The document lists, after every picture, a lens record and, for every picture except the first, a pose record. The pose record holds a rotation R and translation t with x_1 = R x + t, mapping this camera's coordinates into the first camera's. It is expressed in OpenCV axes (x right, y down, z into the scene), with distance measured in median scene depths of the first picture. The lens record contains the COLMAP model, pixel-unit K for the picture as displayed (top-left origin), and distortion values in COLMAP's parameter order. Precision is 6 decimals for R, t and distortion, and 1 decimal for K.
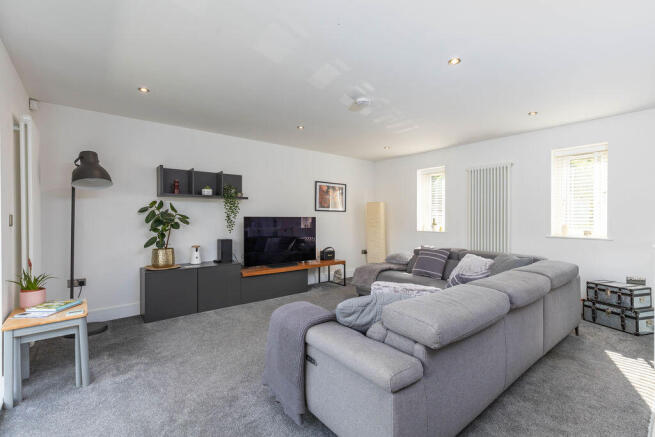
lens RADIAL K [[295.1, 0, 330.1], [0, 295.1, 217.1], [0, 0, 1]] dist [0.003482, -0.000532]
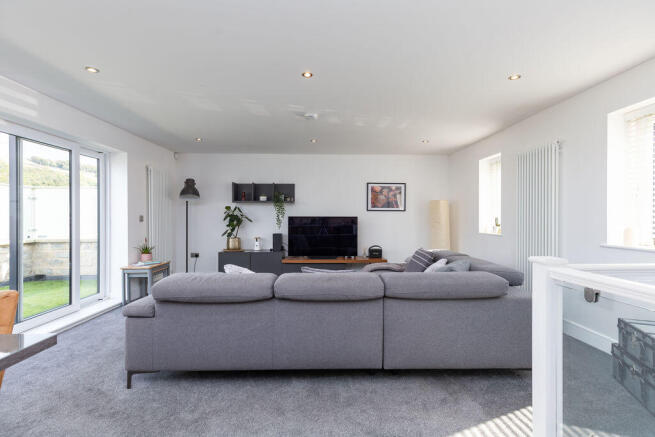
lens RADIAL K [[295.1, 0, 330.9], [0, 295.1, 217.7], [0, 0, 1]] dist [0.003482, -0.000532]
pose [[0.788703, 0.000662, -0.614774, 0.646745], [0.000959, 0.999997, 0.002307, 0.001326], [0.614774, -0.002409, 0.788700, 0.104618]]
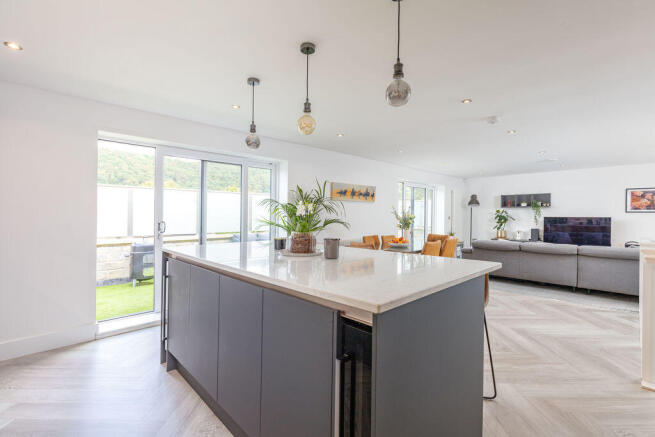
lens RADIAL K [[295.1, 0, 327.2], [0, 295.1, 219.5], [0, 0, 1]] dist [0.003482, -0.000532]
pose [[0.061214, 0.013494, -0.998033, 1.471968], [-0.001545, 0.999909, 0.013425, -0.007531], [0.998123, 0.000720, 0.061229, -0.460639]]
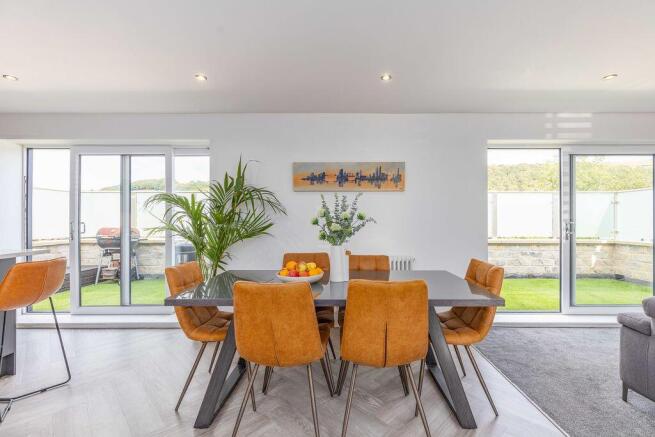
lens RADIAL K [[295.1, 0, 340.5], [0, 295.1, 218.8], [0, 0, 1]] dist [0.003482, -0.000532]
pose [[-0.642096, -0.003026, -0.766618, 0.720983], [0.000129, 0.999992, -0.004056, 0.000418], [0.766624, -0.002703, -0.642091, 0.231974]]
